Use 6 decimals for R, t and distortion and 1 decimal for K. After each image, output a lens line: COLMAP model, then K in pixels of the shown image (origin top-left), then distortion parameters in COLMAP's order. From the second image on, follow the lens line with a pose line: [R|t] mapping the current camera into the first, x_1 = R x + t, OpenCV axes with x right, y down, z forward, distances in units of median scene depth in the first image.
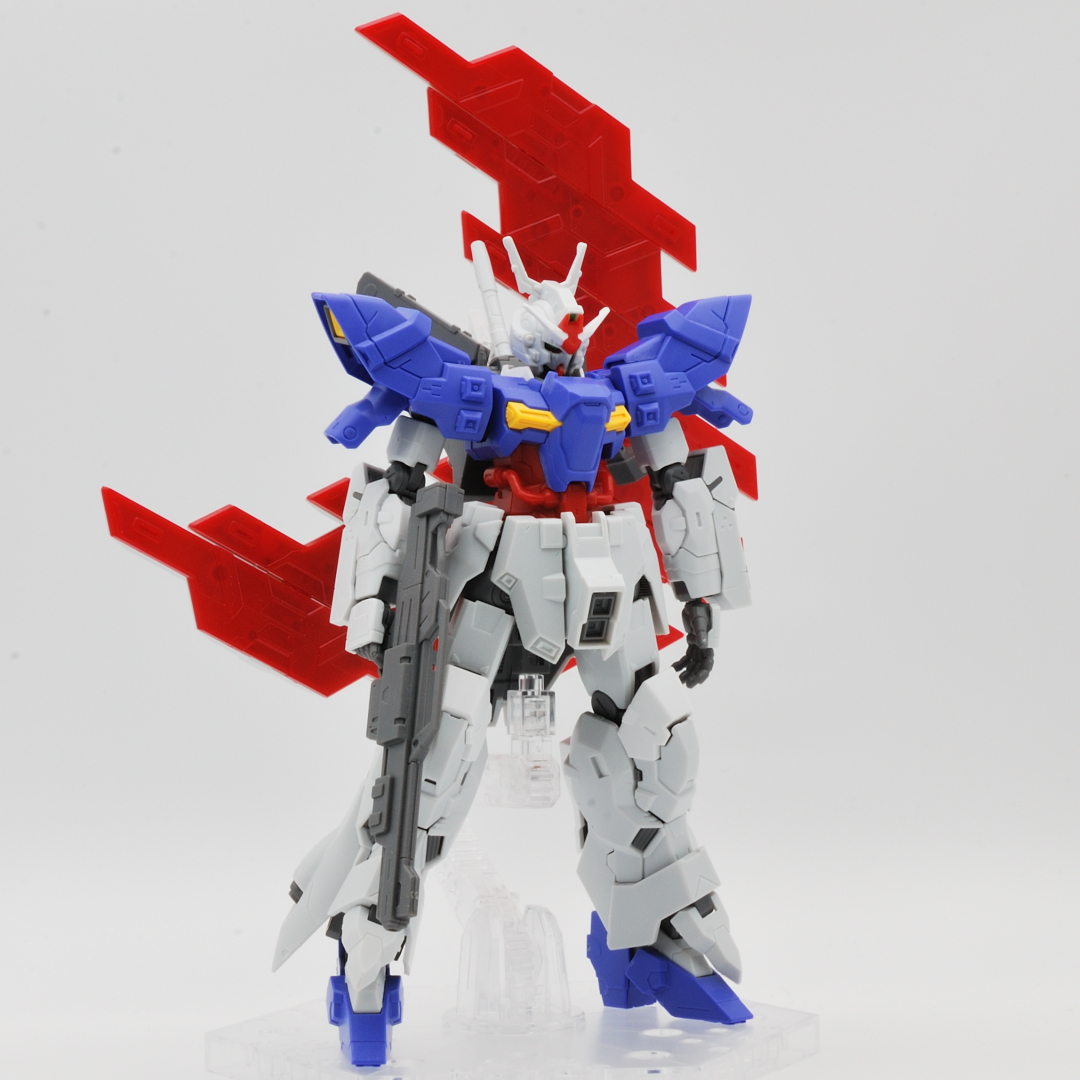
lens RADIAL K [[2823.1, 0, 540.0], [0, 2823.1, 540.0], [0, 0, 1]] dist [0.047376, -0.021826]
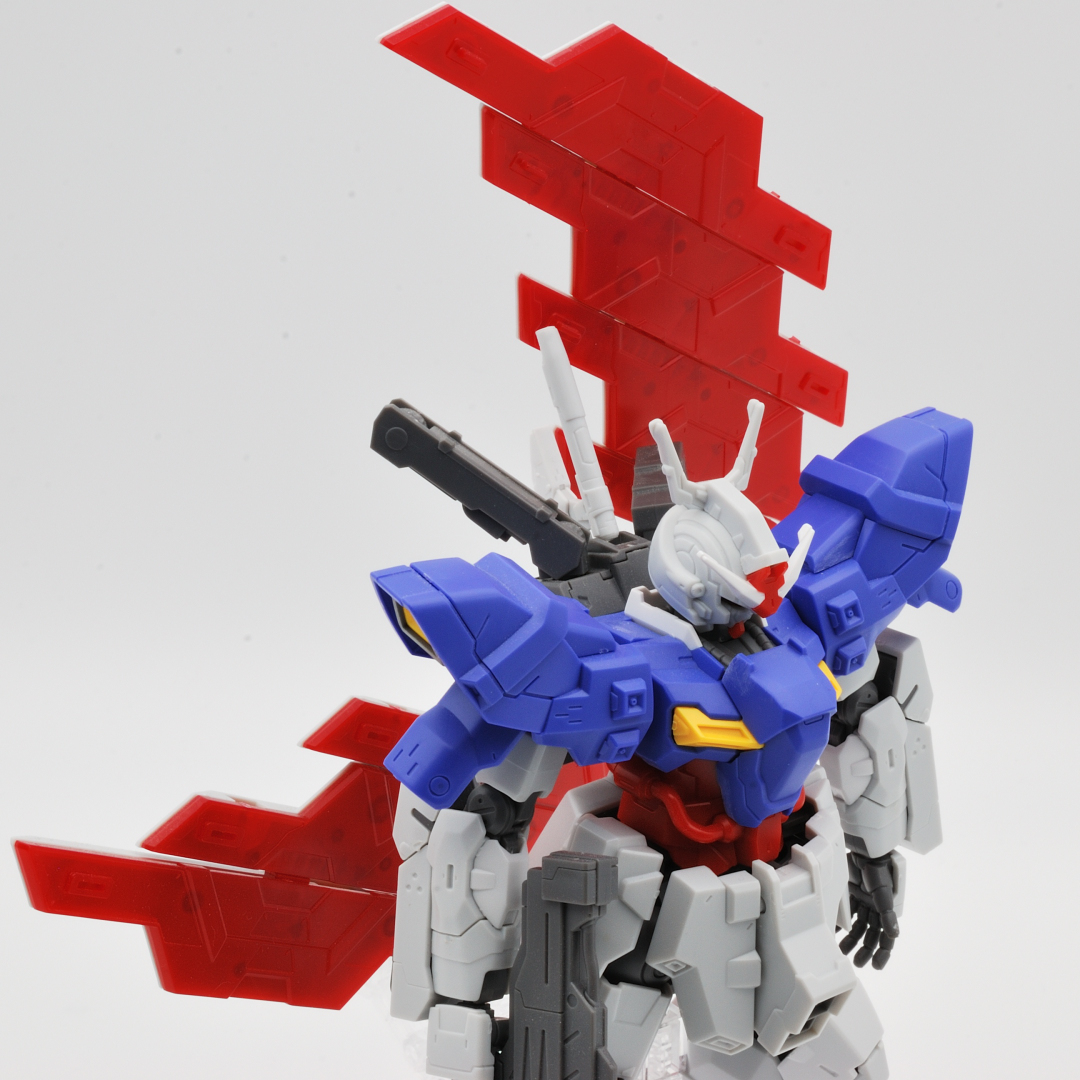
lens RADIAL K [[2697.8, 0, 638.5], [0, 2697.8, 540.2], [0, 0, 1]] dist [0.039484, -0.417383]
pose [[0.970069, -0.061757, 0.234847, -0.158840], [-0.025729, 0.935536, 0.352292, -0.295734], [-0.241464, -0.347790, 0.905945, 0.456026]]
